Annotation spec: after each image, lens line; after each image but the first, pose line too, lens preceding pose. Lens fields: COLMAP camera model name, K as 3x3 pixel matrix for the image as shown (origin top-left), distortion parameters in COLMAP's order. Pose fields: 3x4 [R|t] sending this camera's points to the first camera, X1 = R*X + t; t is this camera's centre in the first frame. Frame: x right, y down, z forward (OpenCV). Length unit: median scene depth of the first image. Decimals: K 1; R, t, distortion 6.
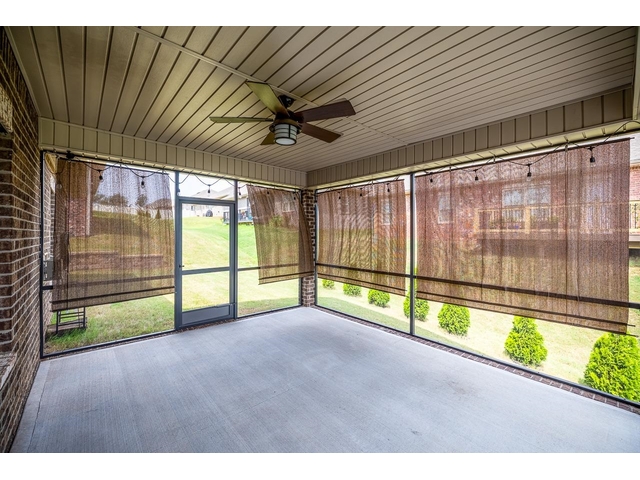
lens RADIAL K [[267.4, 0, 319.8], [0, 267.4, 231.8], [0, 0, 1]] dist [-0.000698, -0.000249]
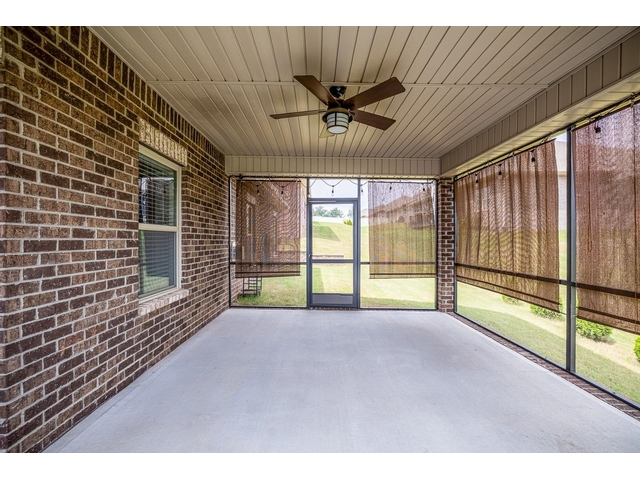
lens RADIAL K [[272.2, 0, 320.0], [0, 272.2, 240.0], [0, 0, 1]] dist [-0.000194, -0.000048]
pose [[0.756412, -0.002521, -0.654090, 0.300174], [0.006052, 0.999977, 0.003145, 0.050722], [0.654067, -0.006337, 0.756410, 0.087391]]
